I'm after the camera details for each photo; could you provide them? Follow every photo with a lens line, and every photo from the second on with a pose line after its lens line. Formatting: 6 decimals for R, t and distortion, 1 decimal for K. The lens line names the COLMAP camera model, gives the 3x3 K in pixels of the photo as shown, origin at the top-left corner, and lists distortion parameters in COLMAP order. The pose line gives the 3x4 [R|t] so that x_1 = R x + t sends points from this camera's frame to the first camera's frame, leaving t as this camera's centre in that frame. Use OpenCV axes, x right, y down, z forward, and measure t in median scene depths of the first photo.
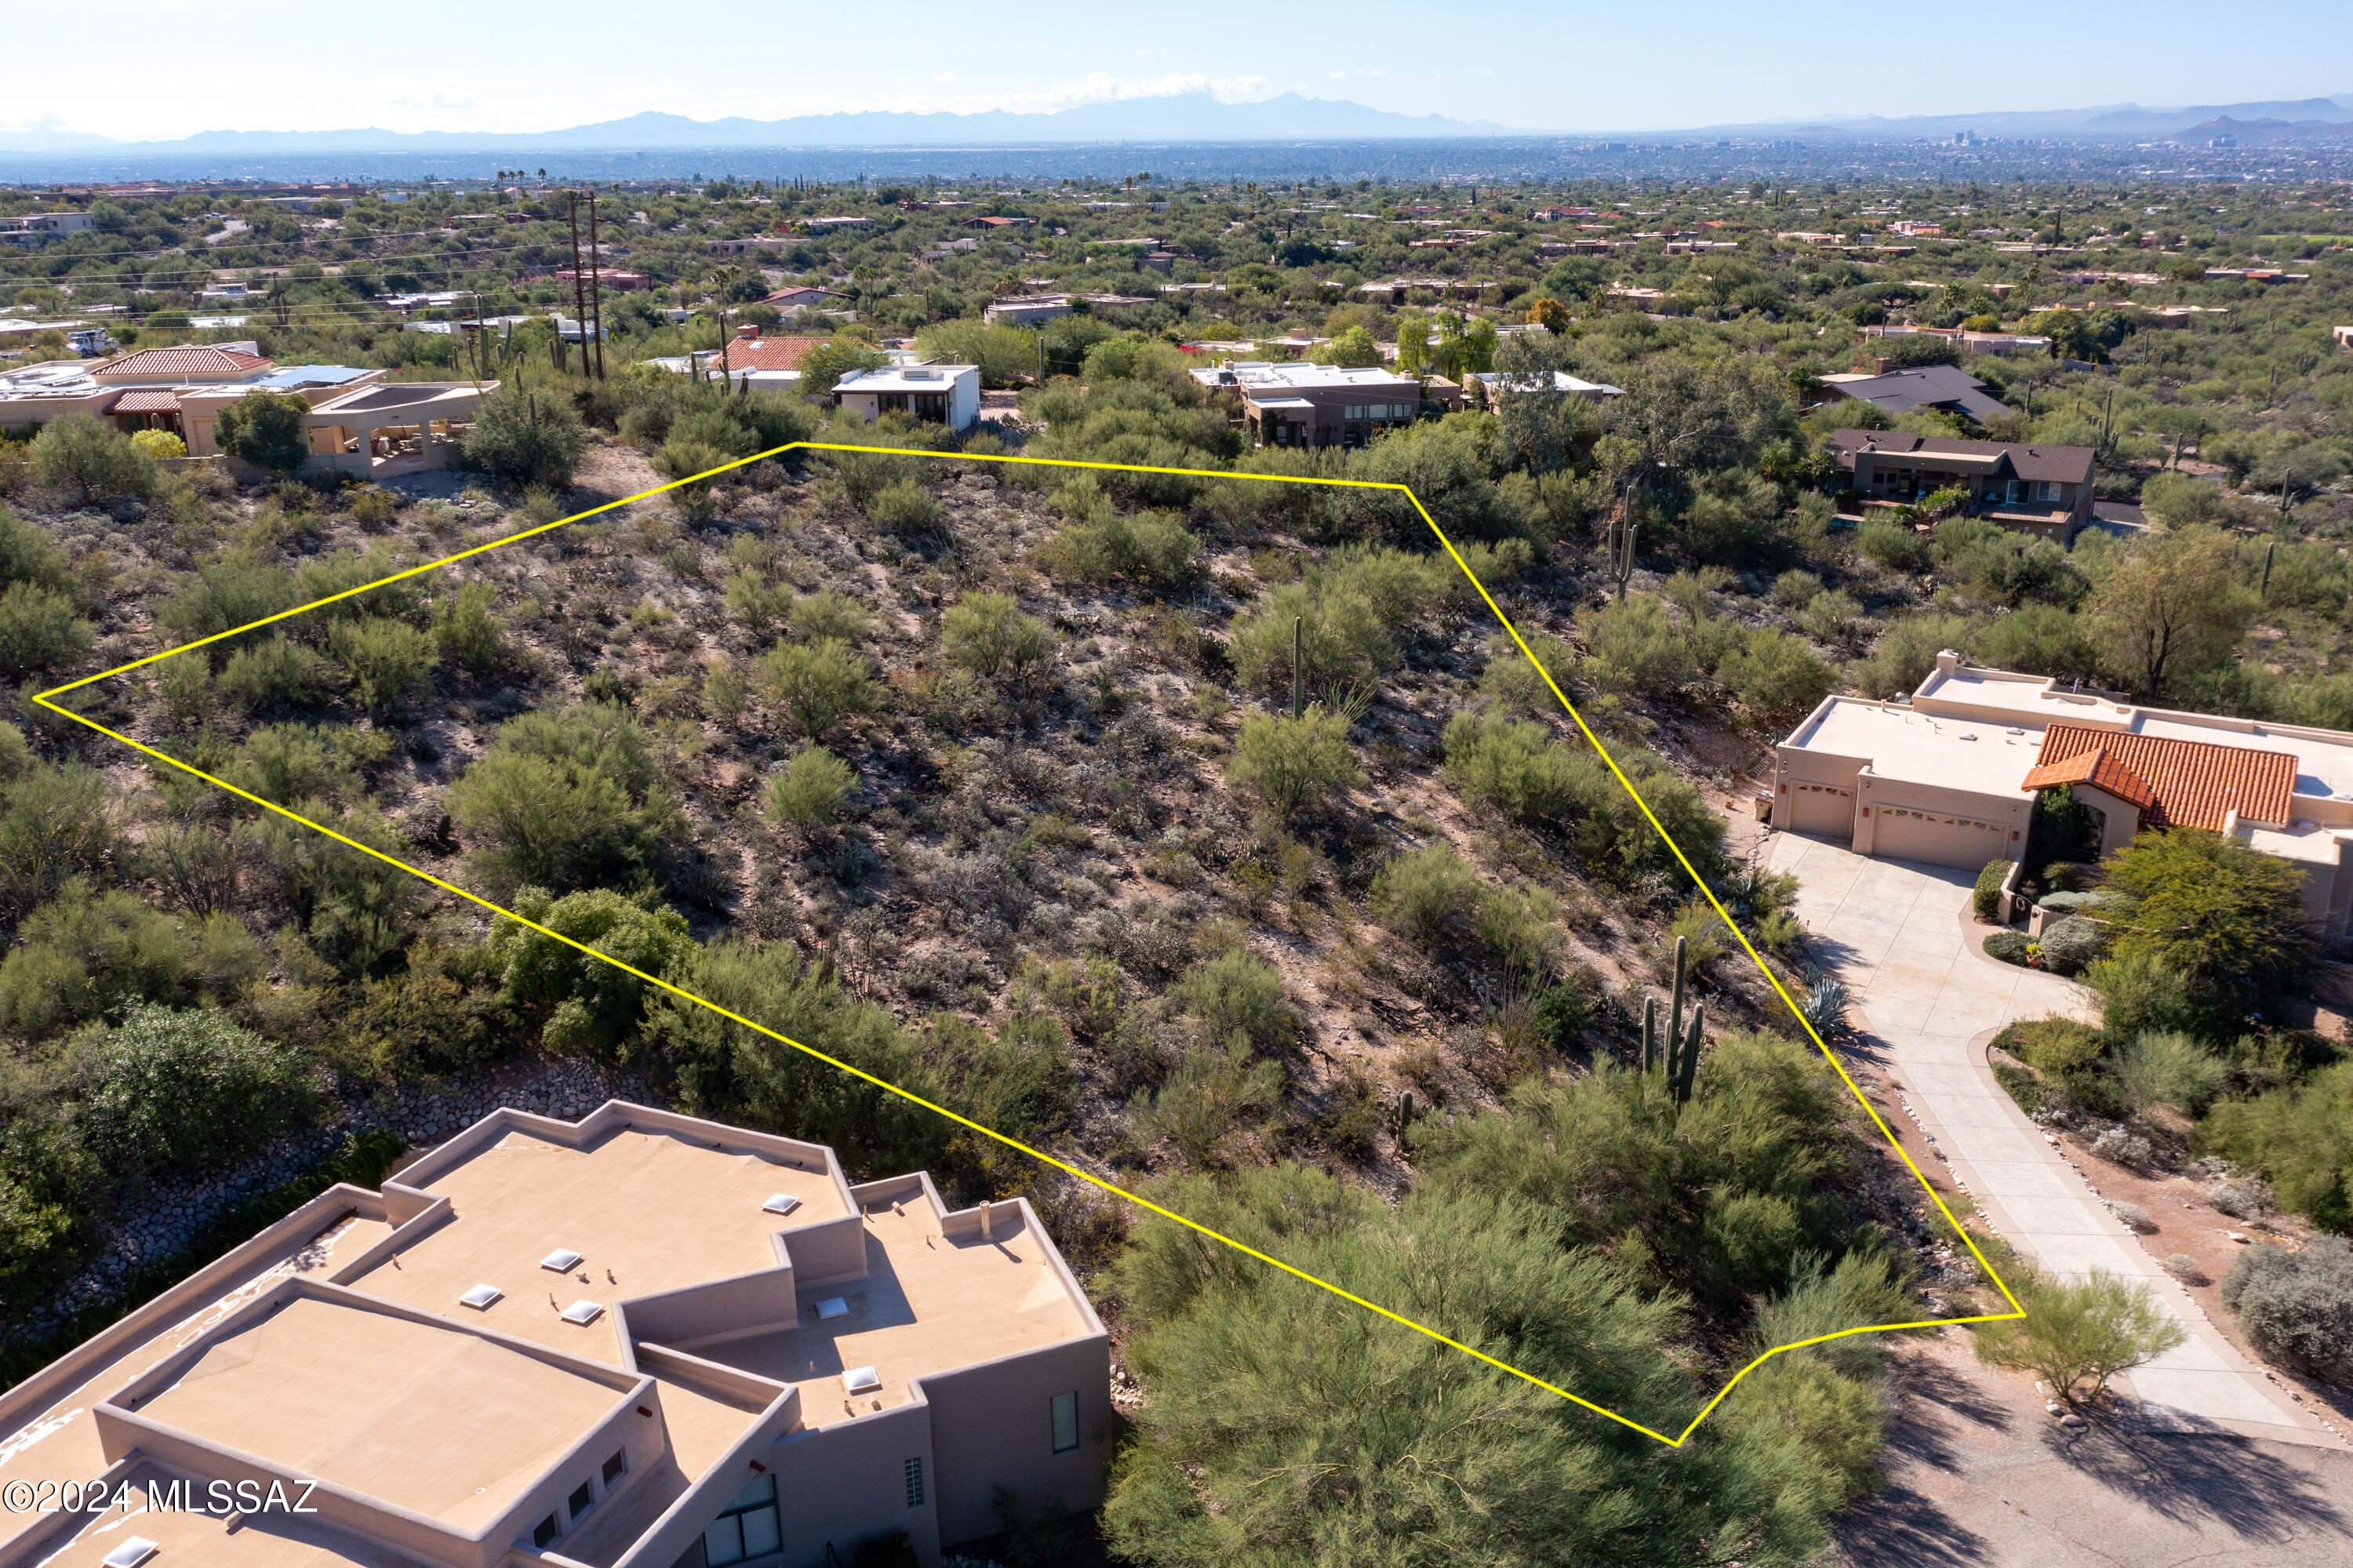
lens RADIAL K [[1874.7, 0, 1176.5], [0, 1874.7, 784.0], [0, 0, 1]] dist [-0.009833, -0.001308]
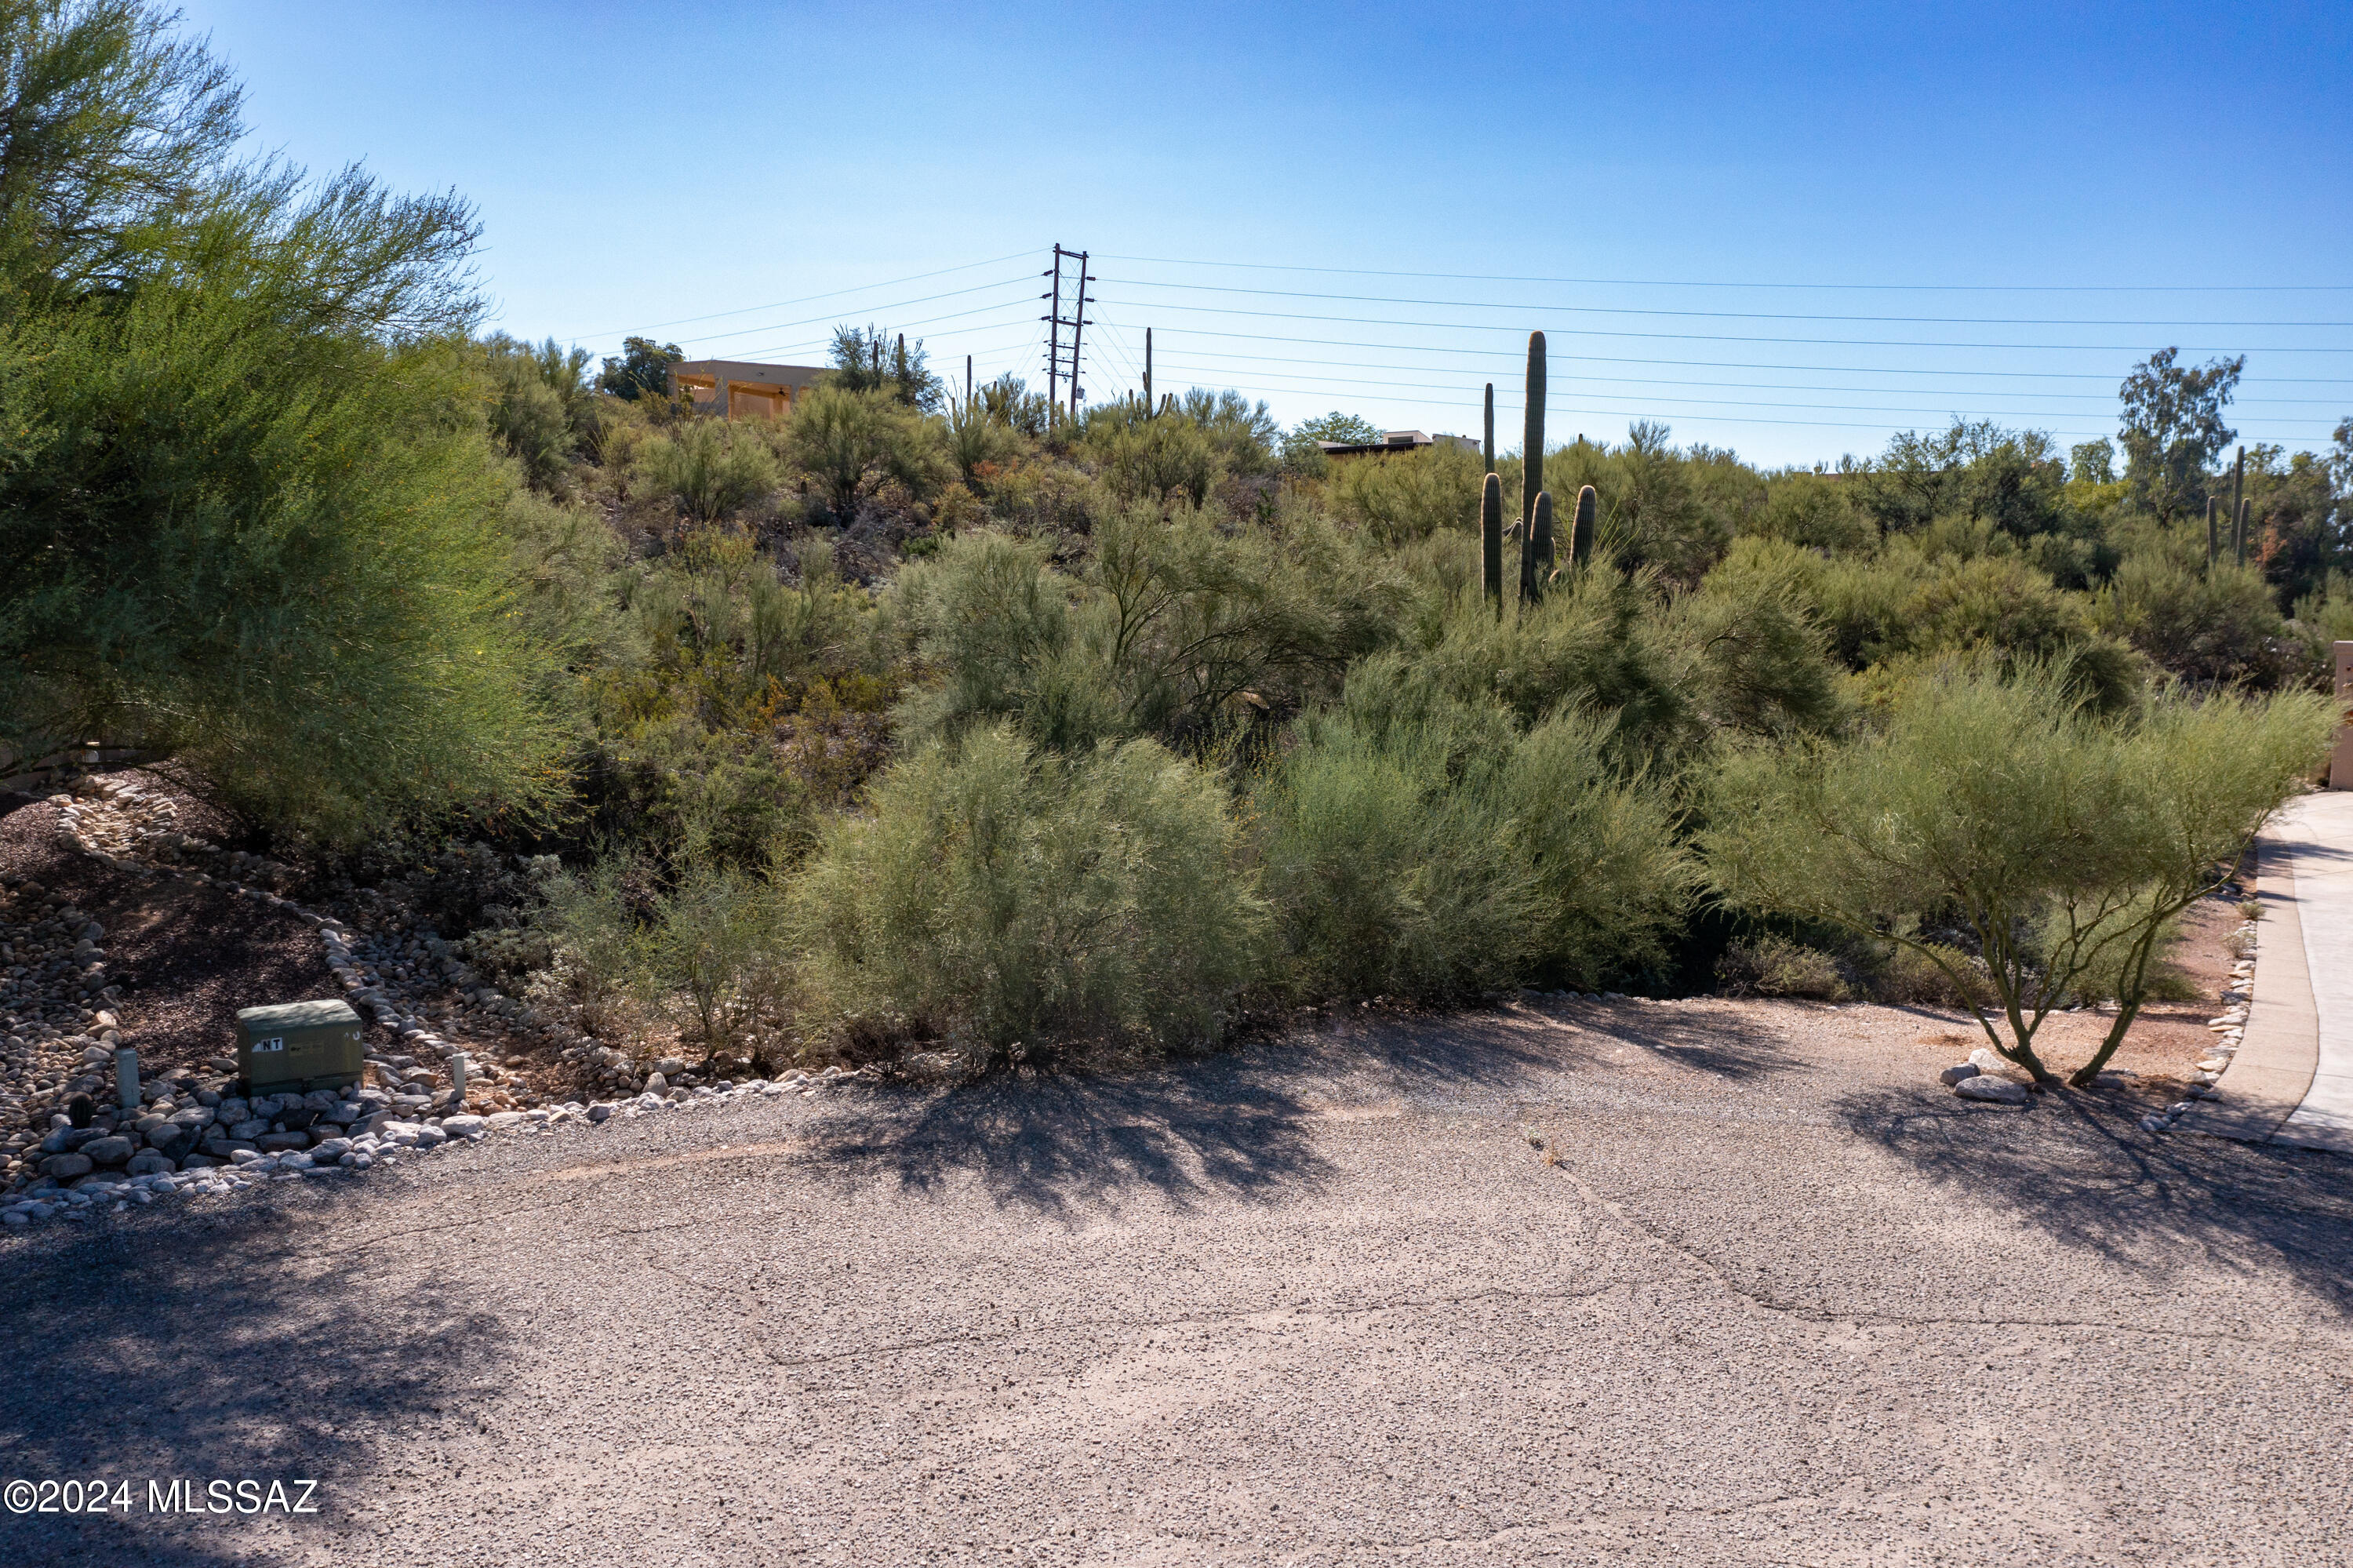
lens RADIAL K [[1862.5, 0, 1151.4], [0, 1862.5, 790.3], [0, 0, 1]] dist [-0.005130, -0.061639]
pose [[0.887748, 0.055399, -0.456984, 0.264839], [-0.158244, 0.968958, -0.189944, 0.200196], [0.432275, 0.240937, 0.868957, 0.352334]]
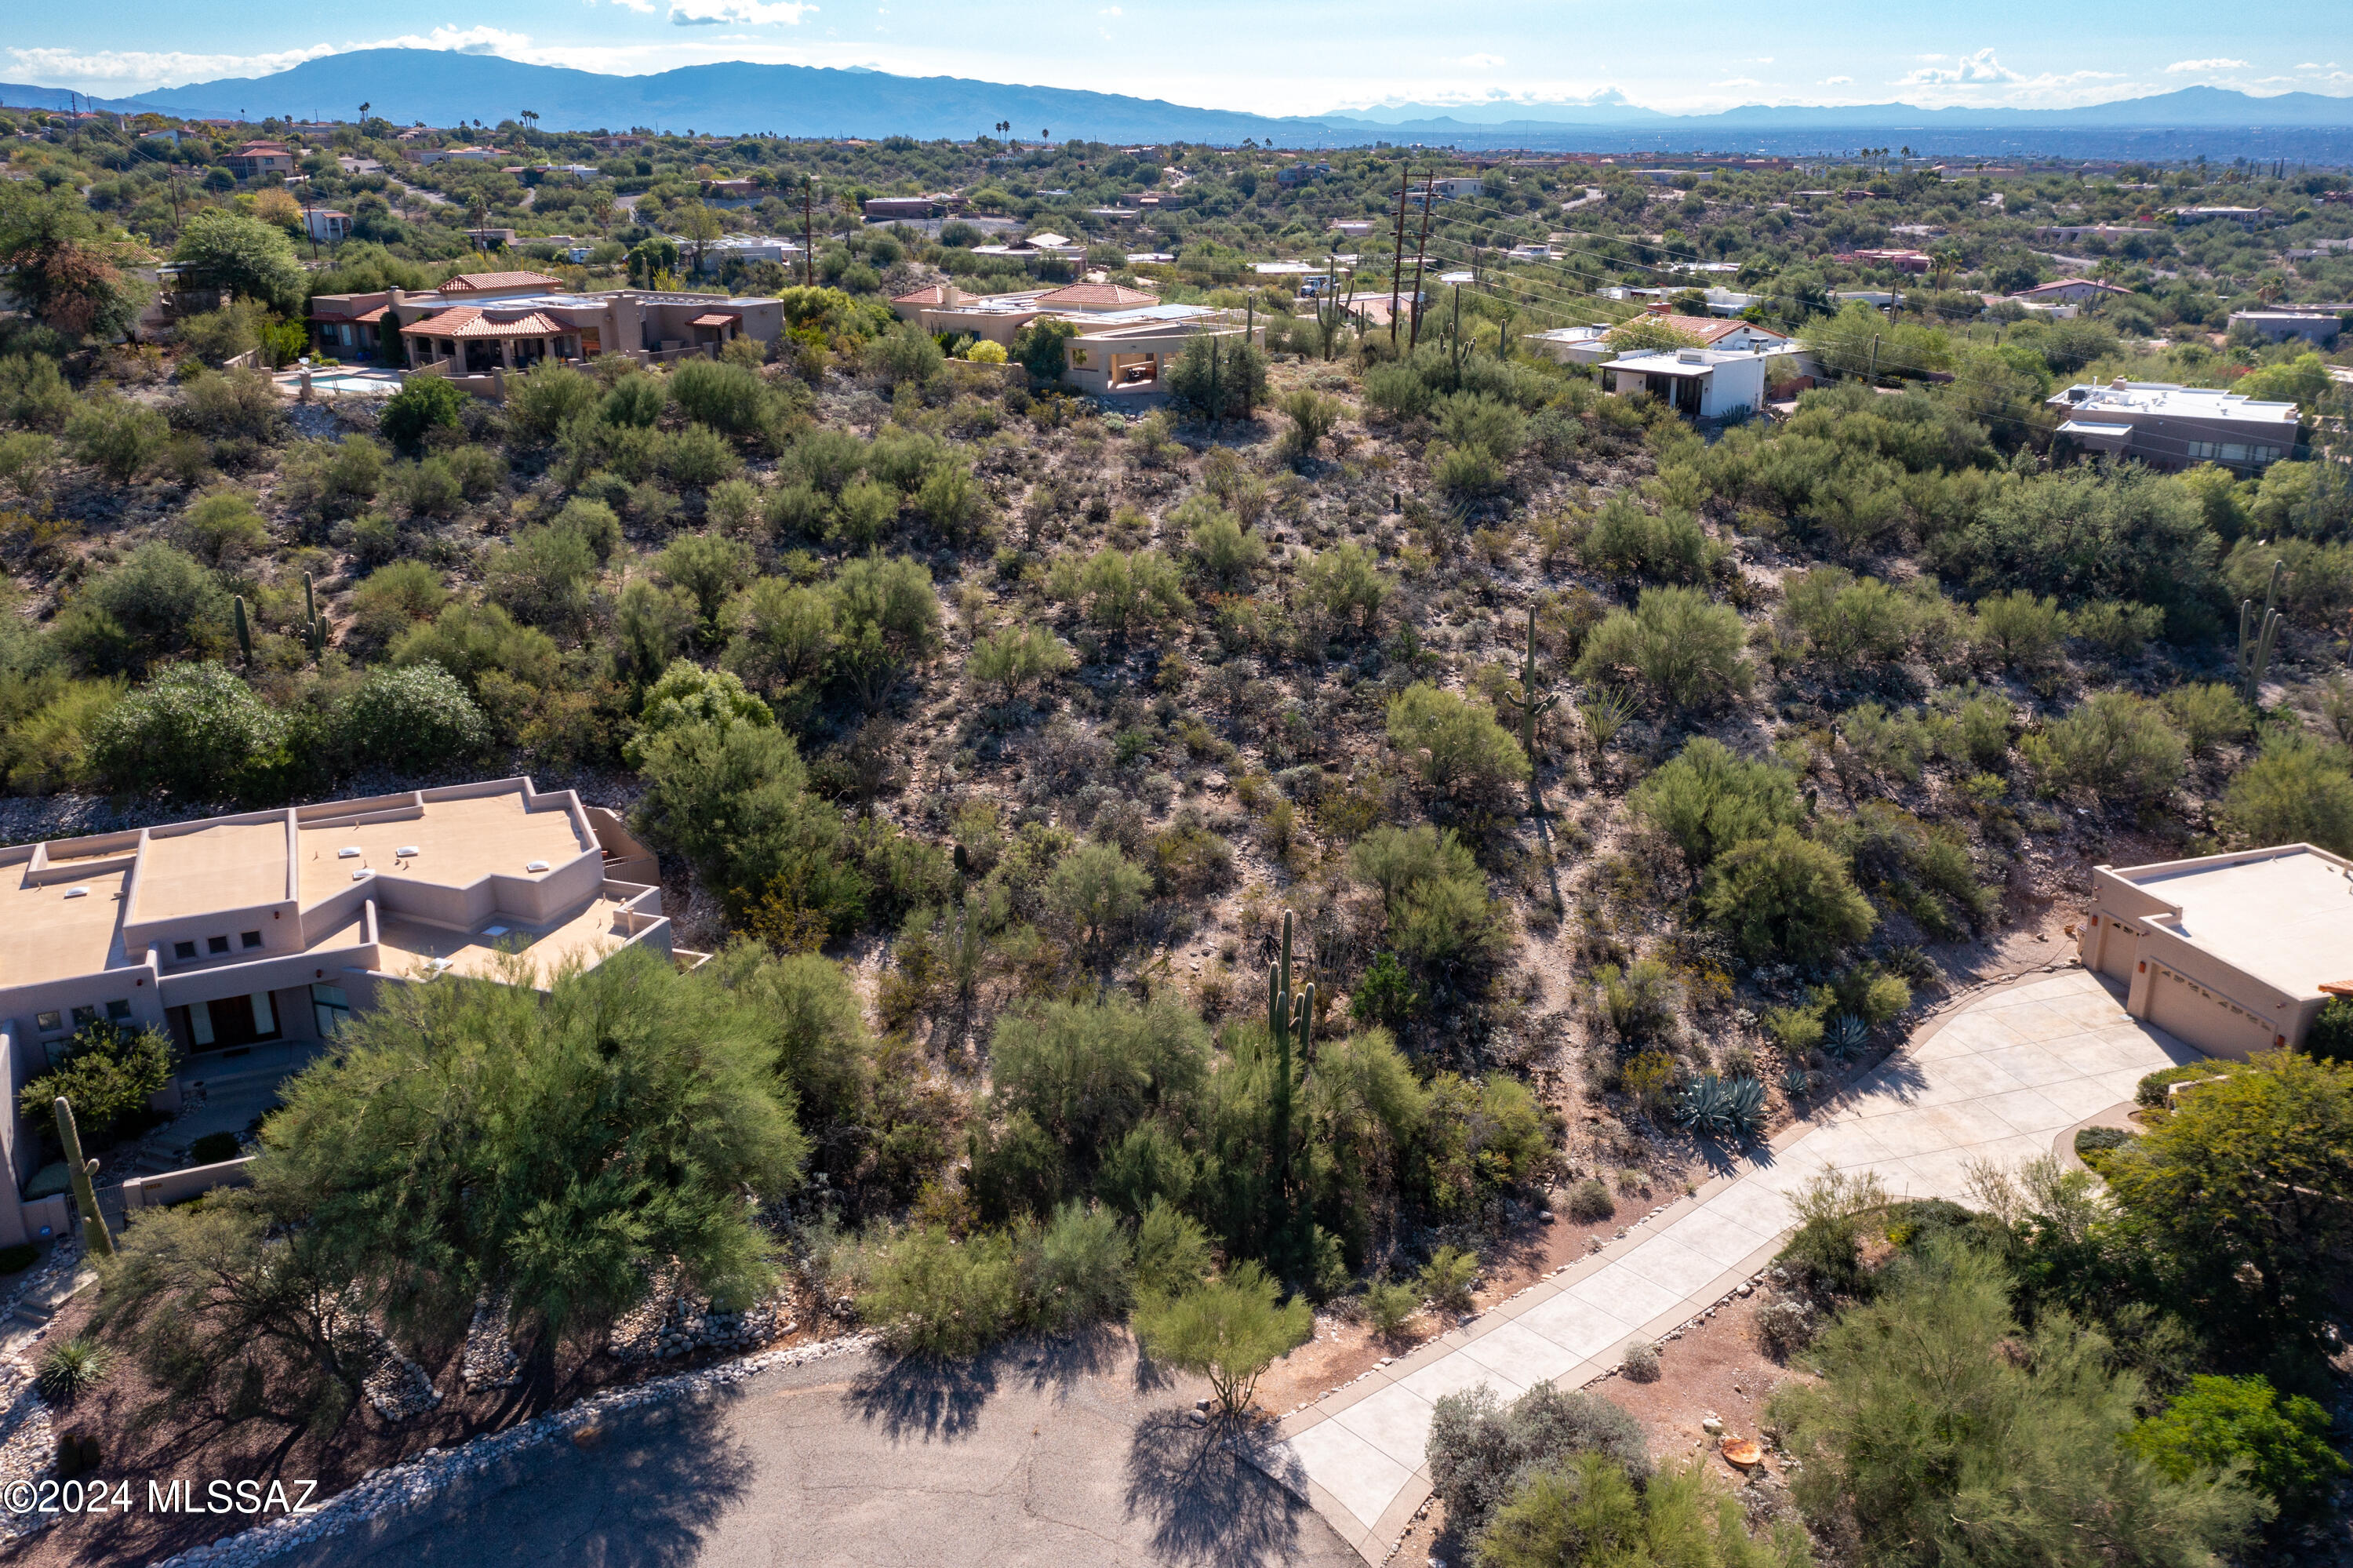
lens RADIAL K [[1873.9, 0, 1169.0], [0, 1873.9, 765.6], [0, 0, 1]] dist [-0.014446, 0.004699]
pose [[0.733015, 0.224214, -0.642197, 0.557110], [-0.222008, 0.971271, 0.085702, -0.045236], [0.642963, 0.079752, 0.761734, 0.101887]]
